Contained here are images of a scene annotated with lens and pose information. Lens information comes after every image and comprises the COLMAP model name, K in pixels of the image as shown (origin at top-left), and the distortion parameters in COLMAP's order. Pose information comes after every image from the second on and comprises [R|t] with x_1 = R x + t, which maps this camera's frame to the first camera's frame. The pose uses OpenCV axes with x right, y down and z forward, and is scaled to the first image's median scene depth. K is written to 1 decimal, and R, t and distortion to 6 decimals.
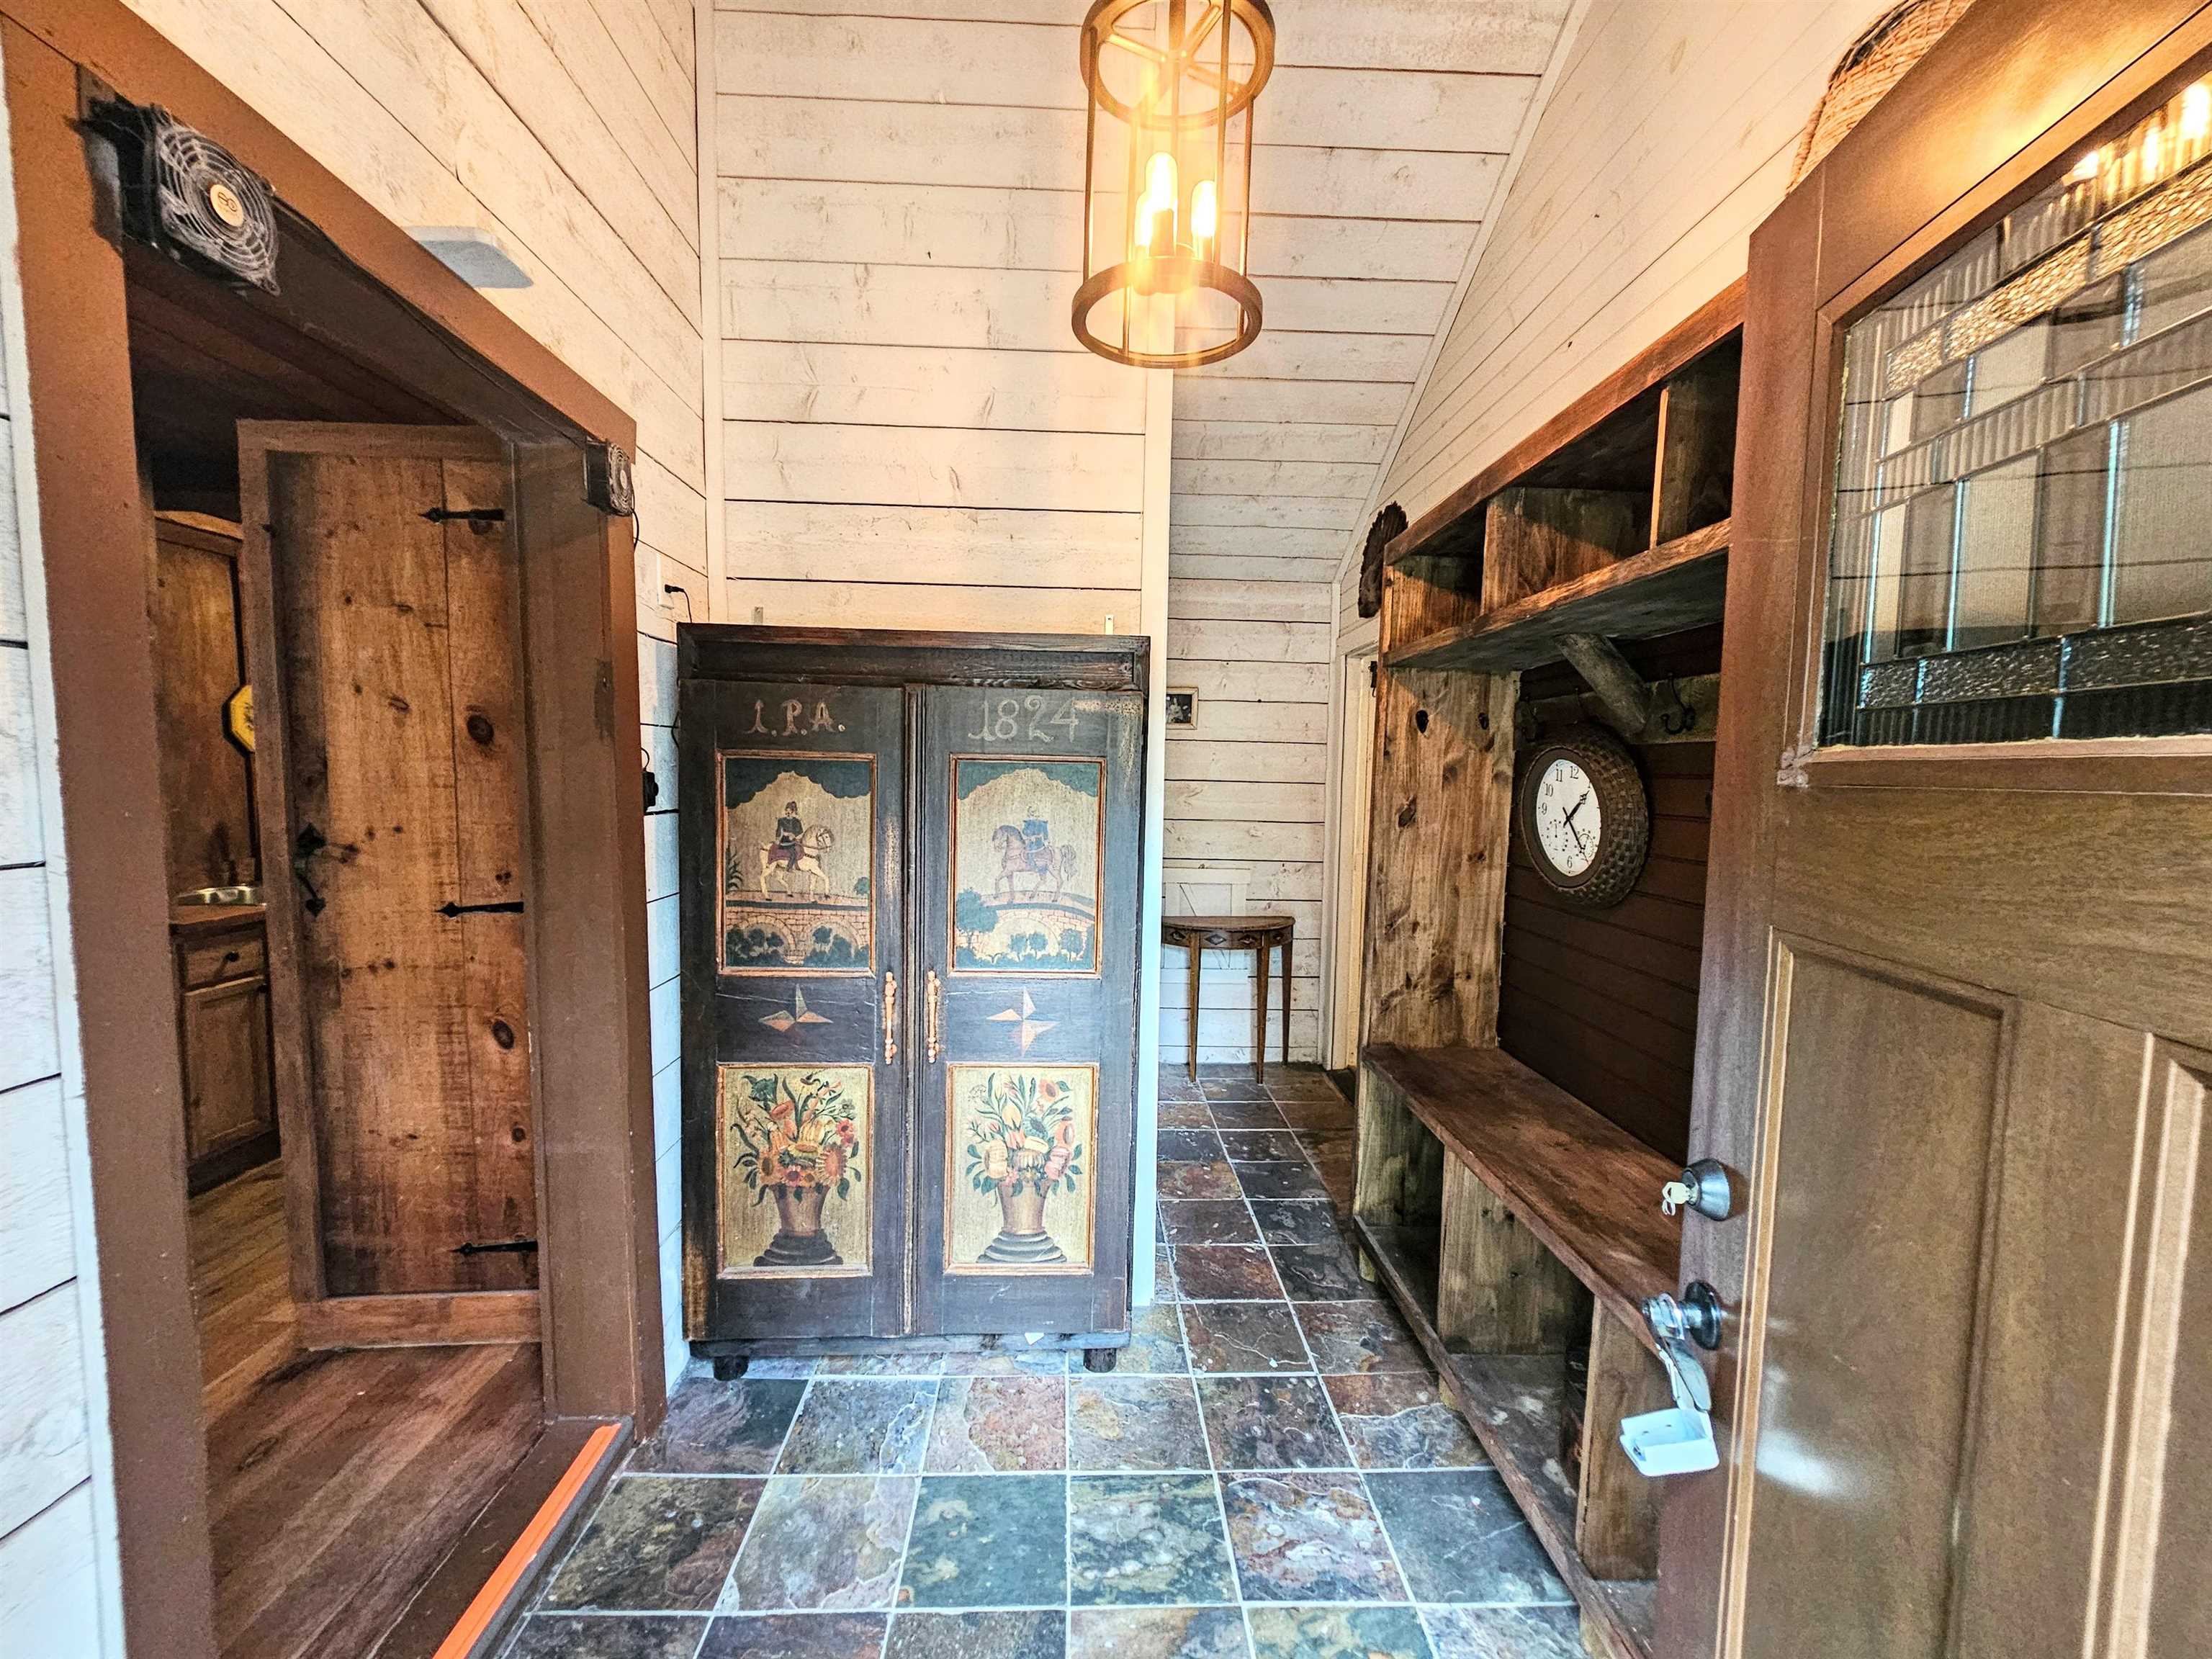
lens RADIAL K [[891.4, 0, 1099.6], [0, 891.4, 833.5], [0, 0, 1]] dist [-0.000652, 0.000142]
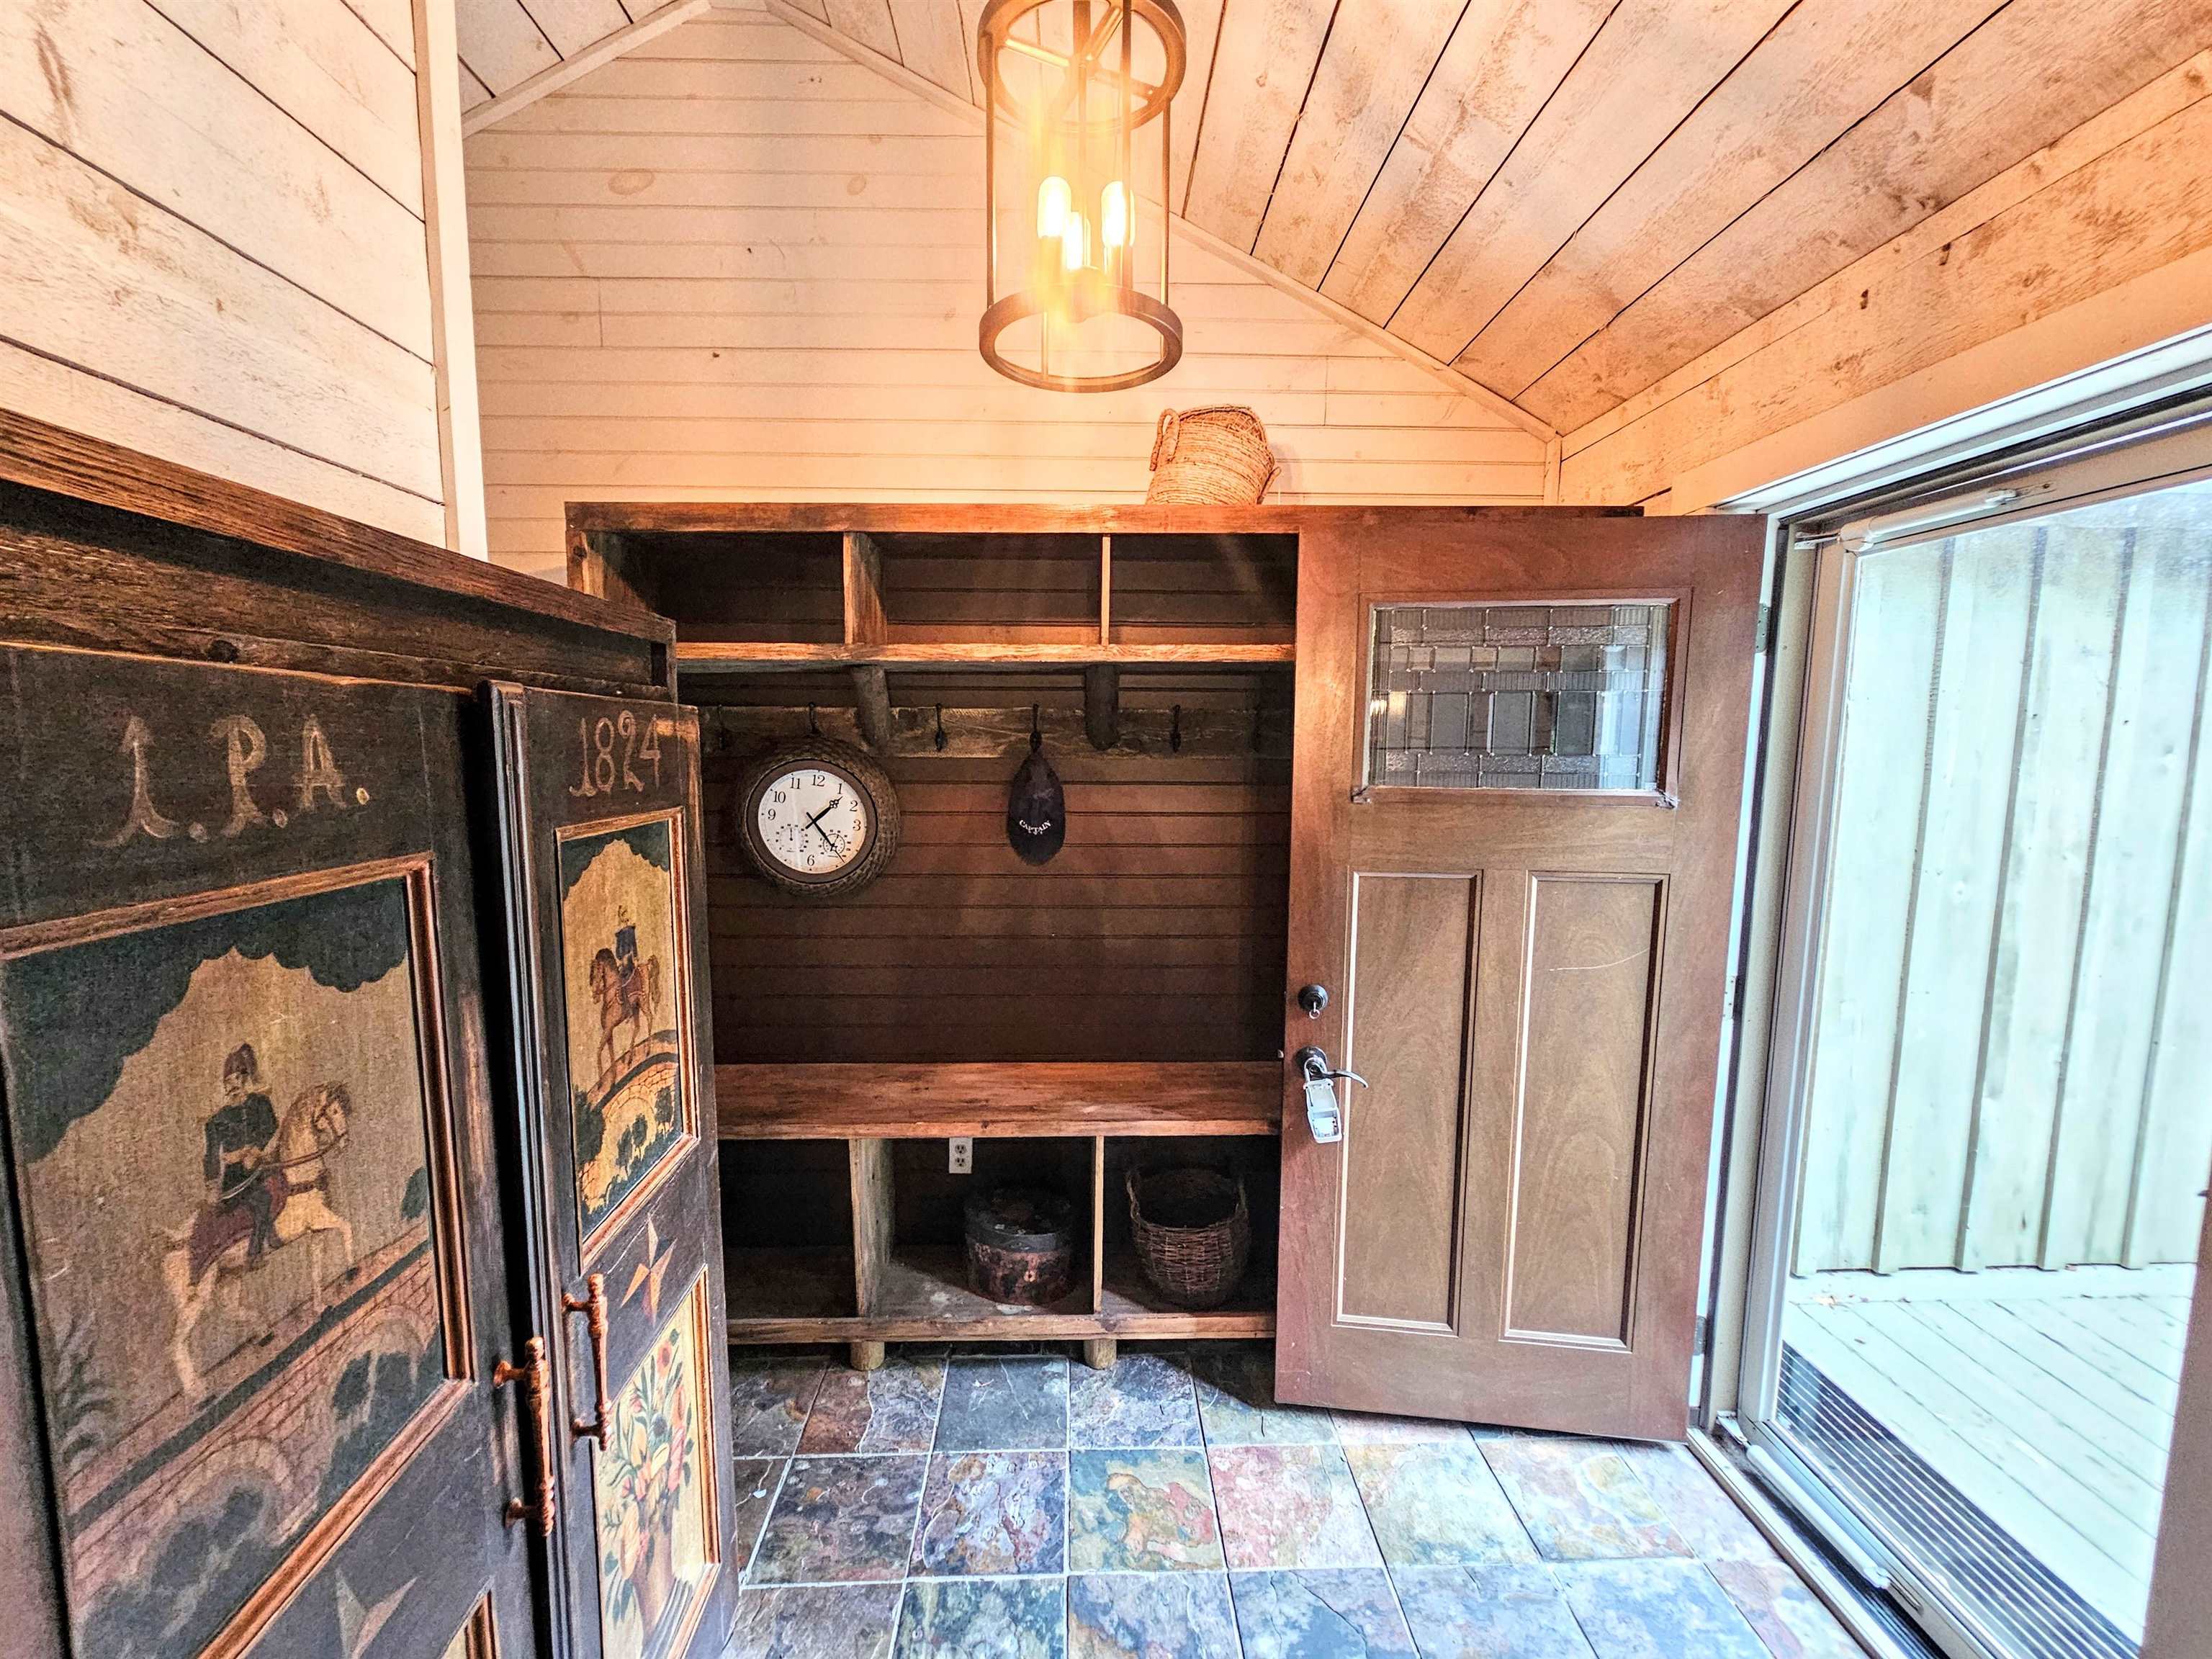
lens RADIAL K [[891.4, 0, 1094.8], [0, 891.4, 833.6], [0, 0, 1]] dist [-0.000652, 0.000142]
pose [[0.014699, -0.122705, 0.992334, -0.637641], [0.066769, 0.990347, 0.121470, -0.126466], [-0.997660, 0.064472, 0.022750, 0.695974]]
